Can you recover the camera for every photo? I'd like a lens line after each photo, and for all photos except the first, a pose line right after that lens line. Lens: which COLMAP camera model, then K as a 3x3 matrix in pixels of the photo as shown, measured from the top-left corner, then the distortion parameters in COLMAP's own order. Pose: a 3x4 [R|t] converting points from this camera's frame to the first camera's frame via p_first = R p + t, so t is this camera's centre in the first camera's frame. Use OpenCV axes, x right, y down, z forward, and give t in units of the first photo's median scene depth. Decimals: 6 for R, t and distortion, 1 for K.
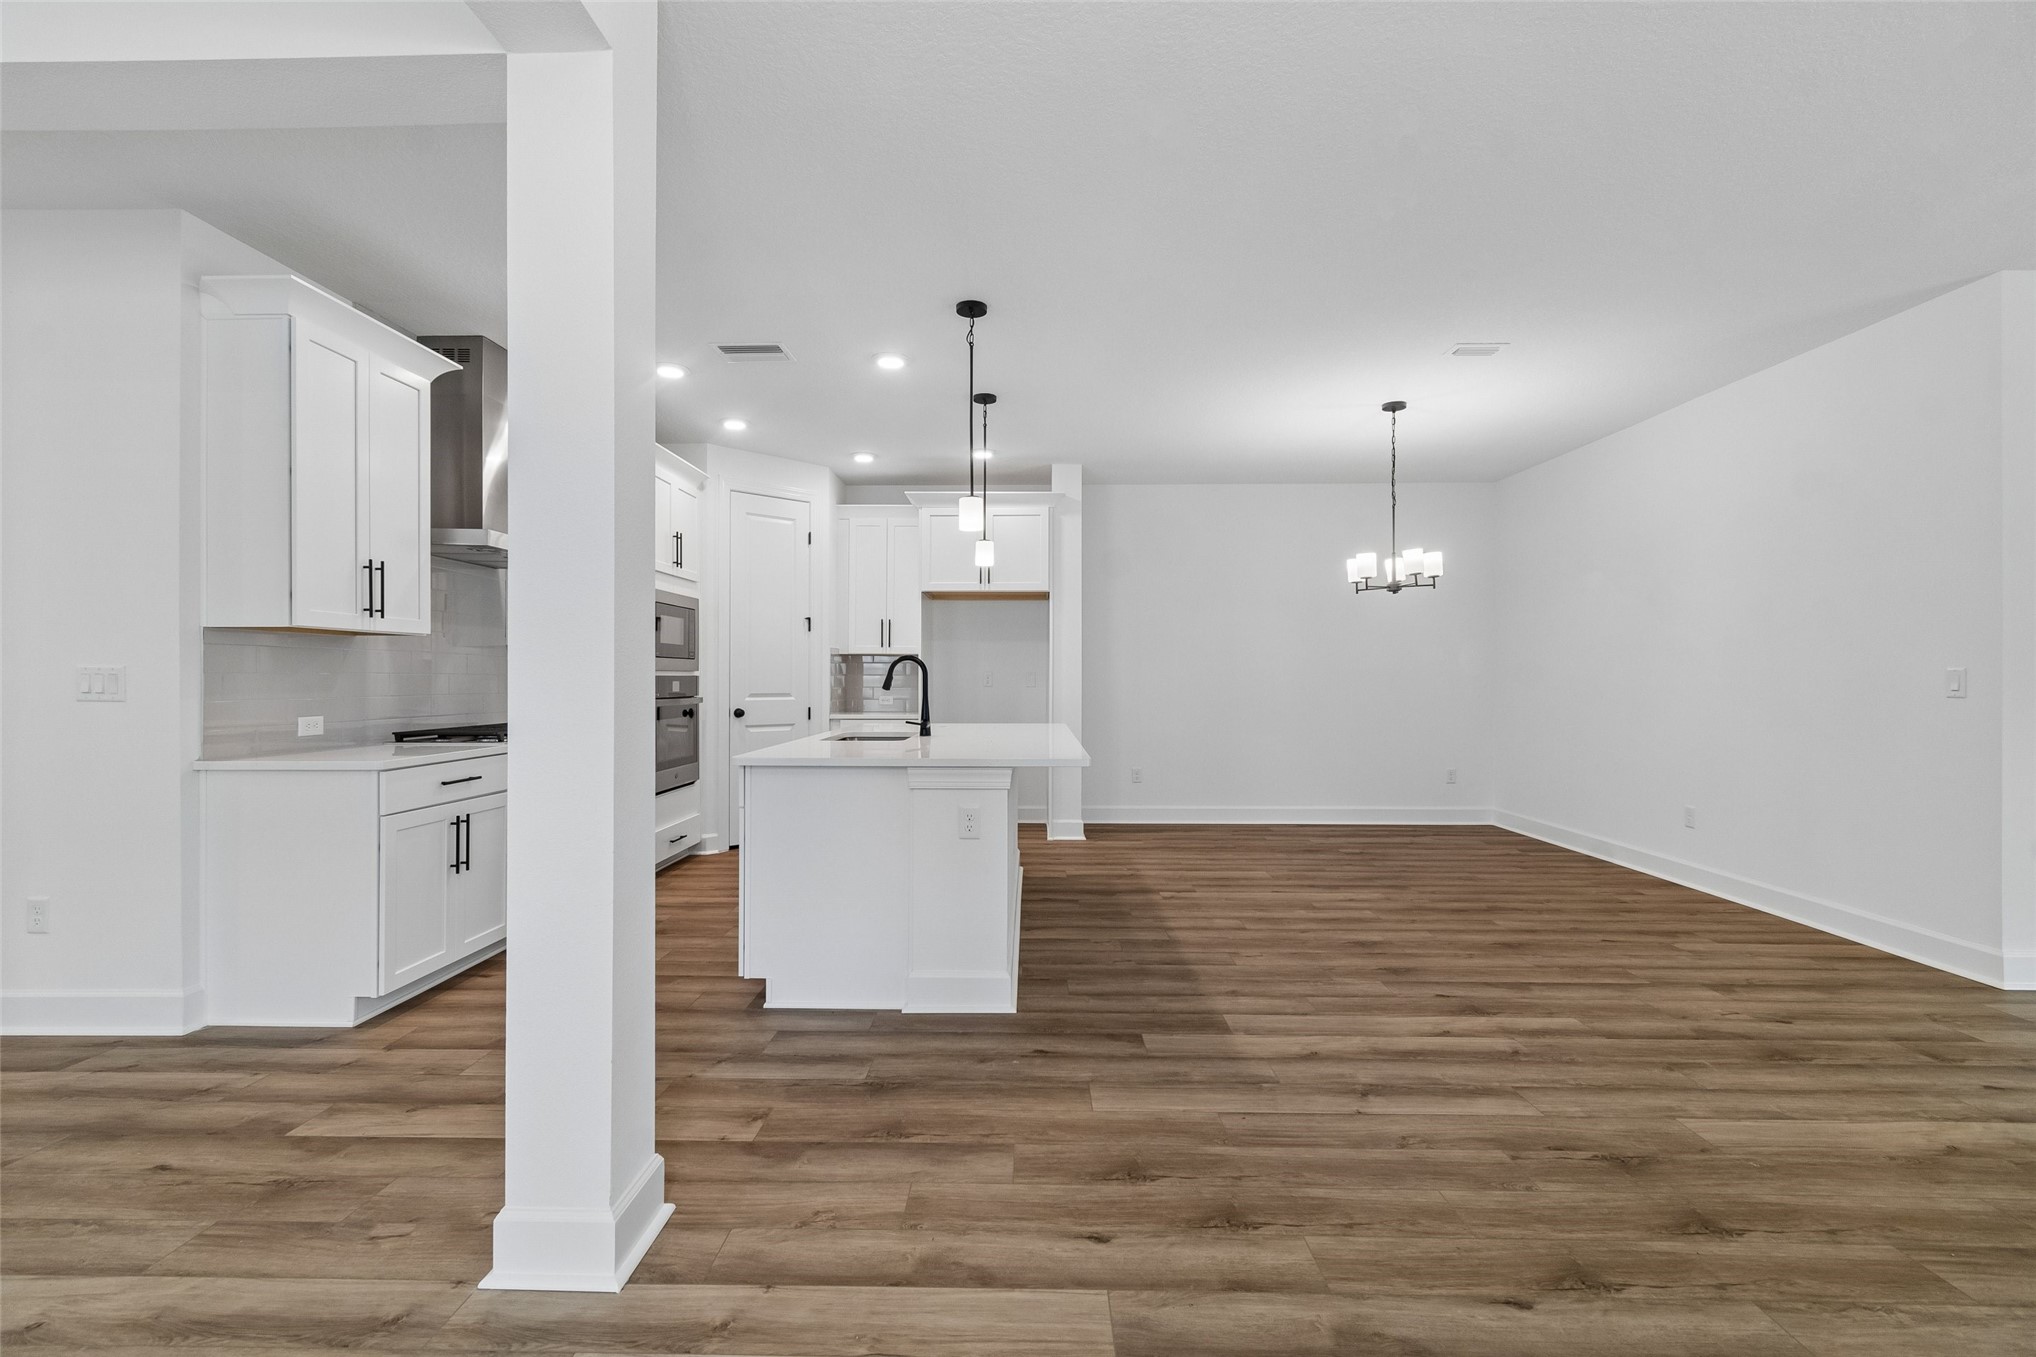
lens RADIAL K [[894.0, 0, 1009.0], [0, 894.0, 679.8], [0, 0, 1]] dist [0.002519, -0.001510]
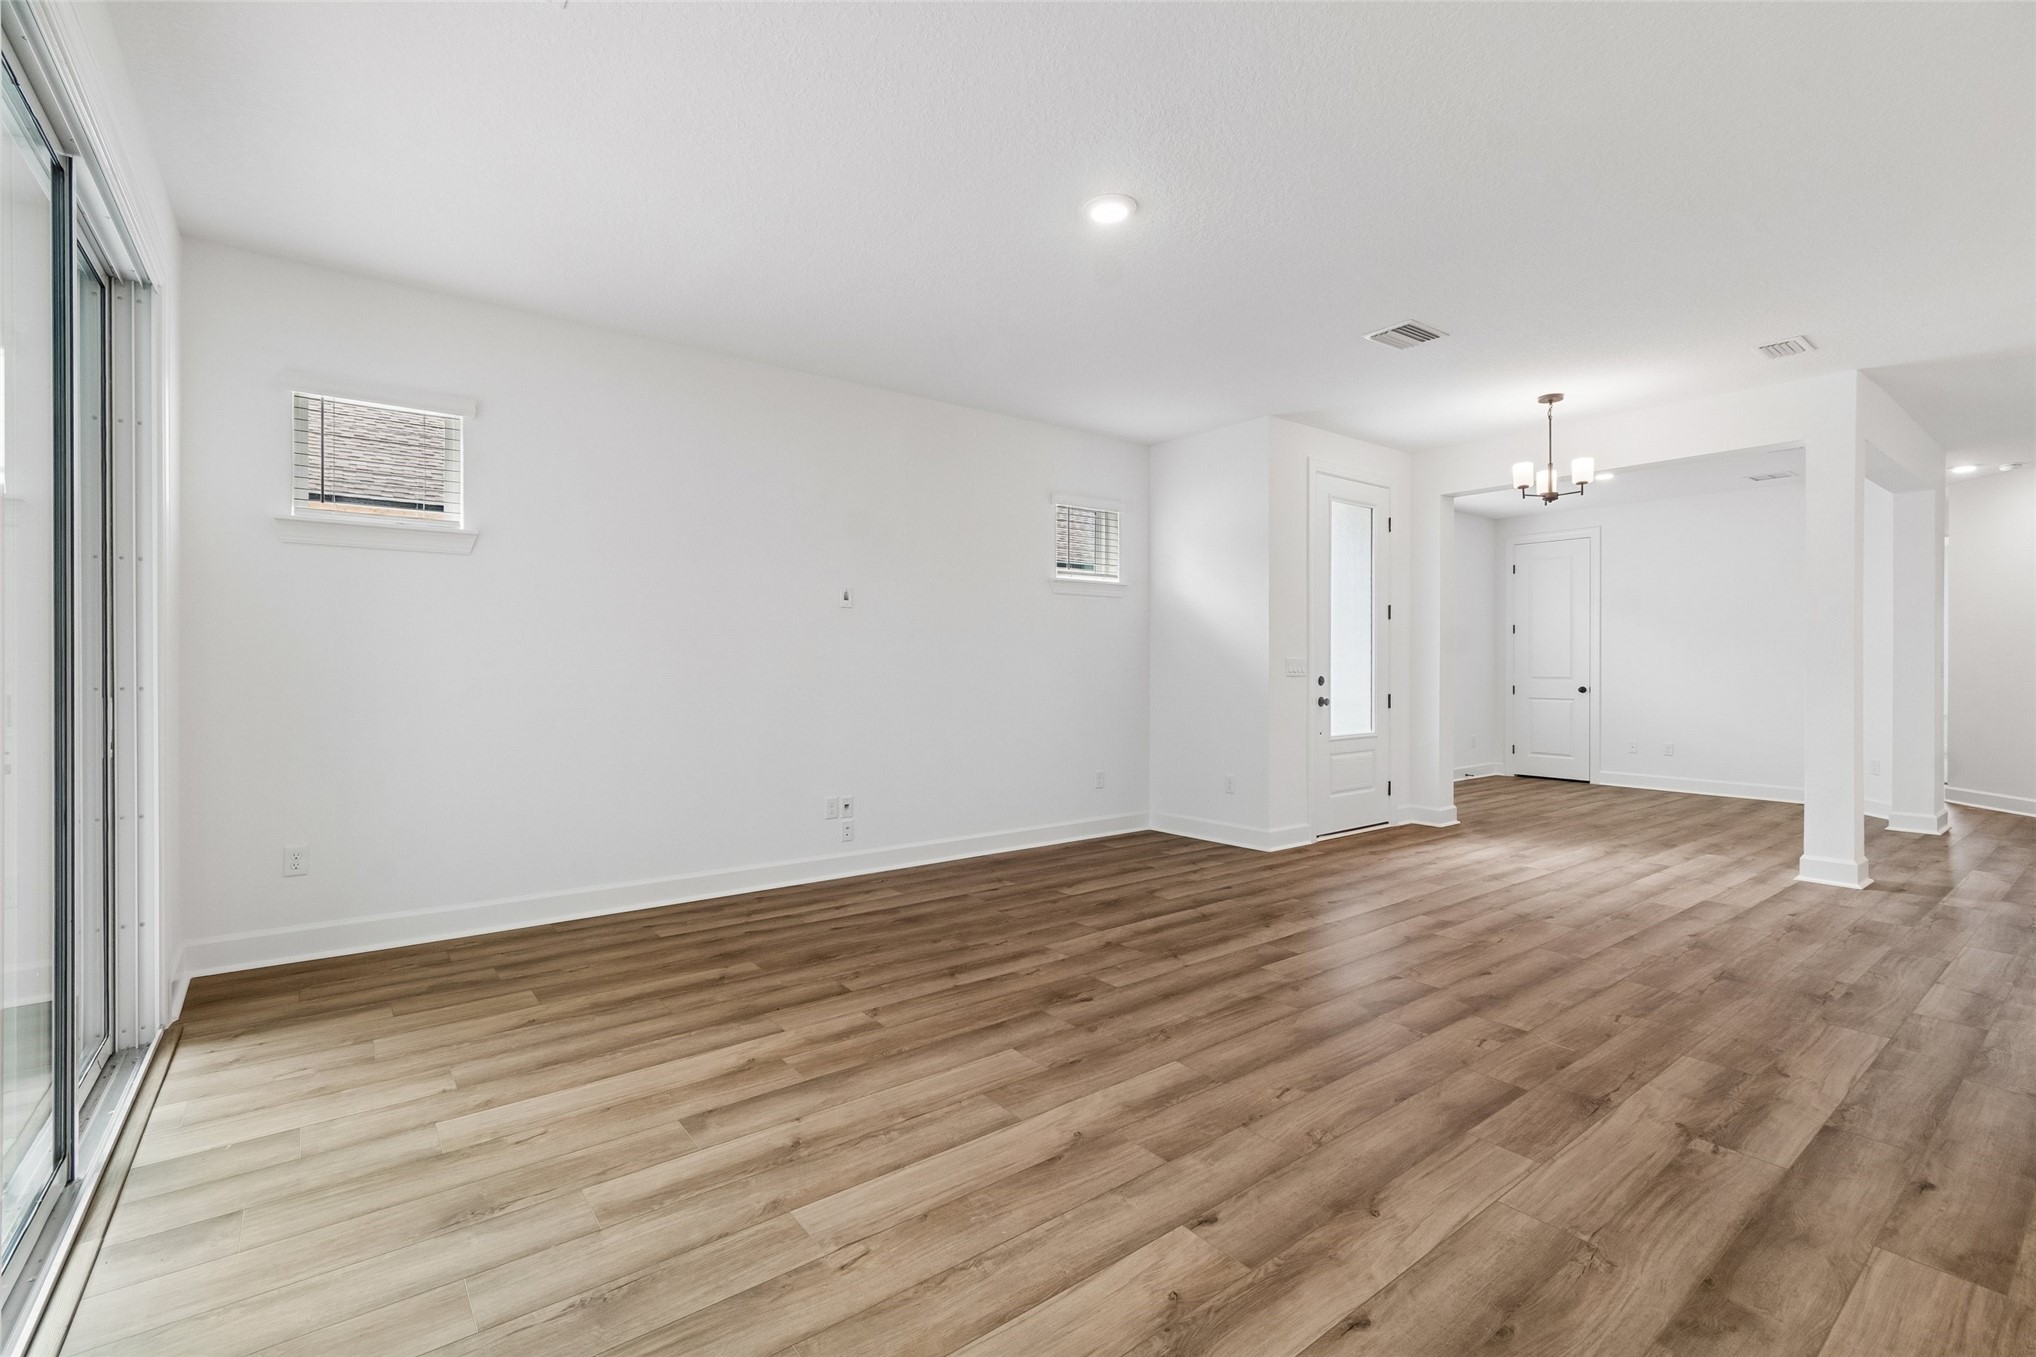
lens RADIAL K [[894.0, 0, 1009.0], [0, 894.0, 679.8], [0, 0, 1]] dist [0.002519, -0.001510]
pose [[-0.779496, 0.007525, -0.626361, 1.598424], [-0.003930, 0.999849, 0.016903, 0.002574], [0.626394, 0.015638, -0.779350, 0.795048]]
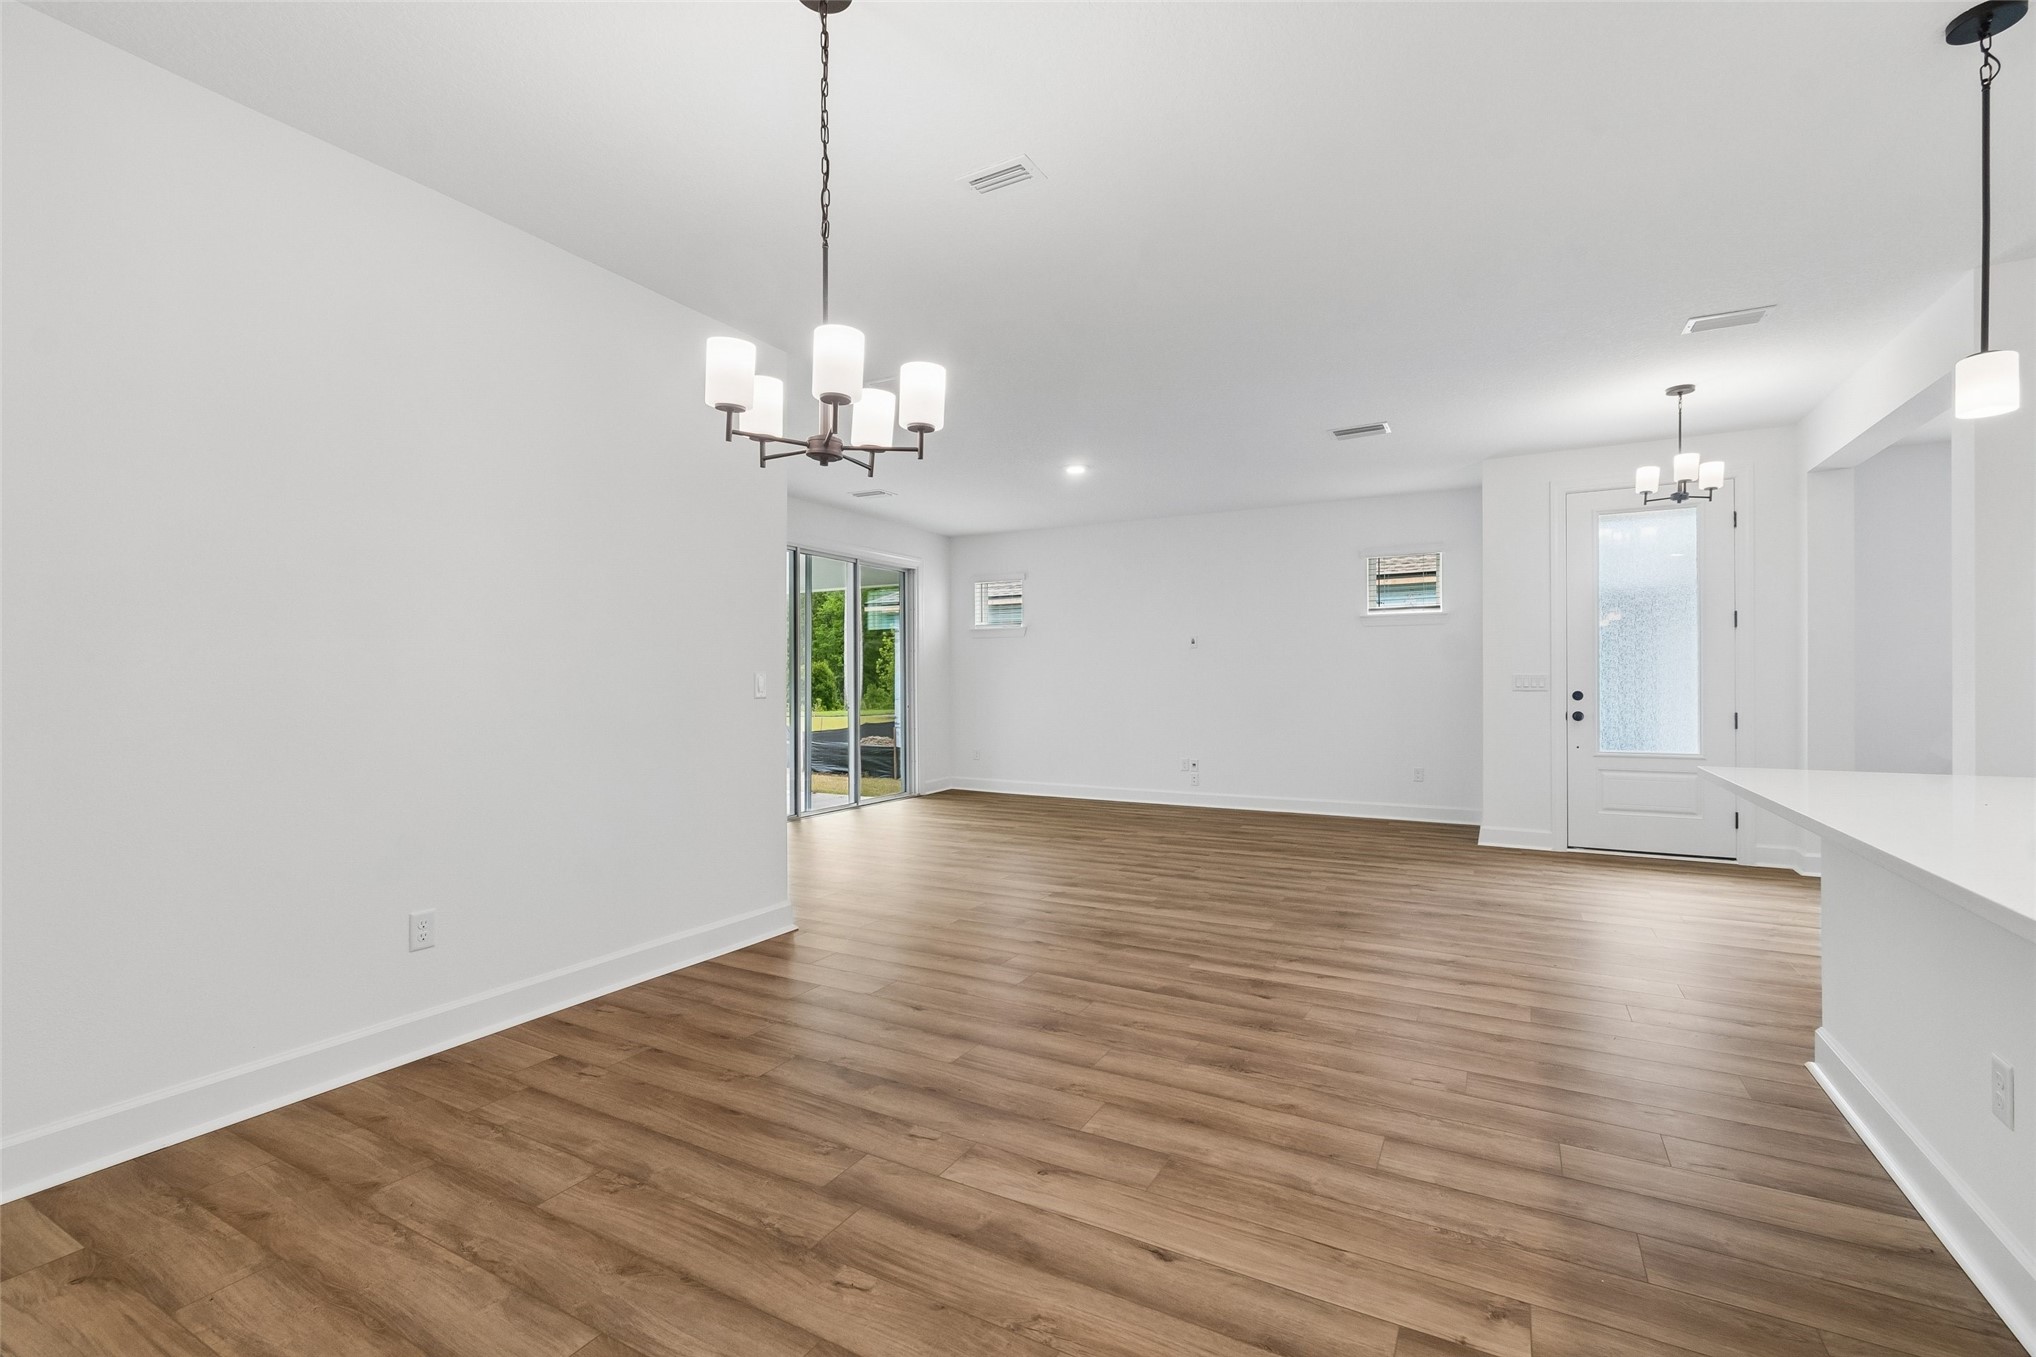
lens RADIAL K [[894.0, 0, 1009.0], [0, 894.0, 679.8], [0, 0, 1]] dist [0.002519, -0.001510]
pose [[-0.885715, 0.003147, 0.464218, 0.253766], [0.003312, 0.999994, -0.000460, -0.001596], [-0.464217, 0.001130, -0.885721, 1.876663]]
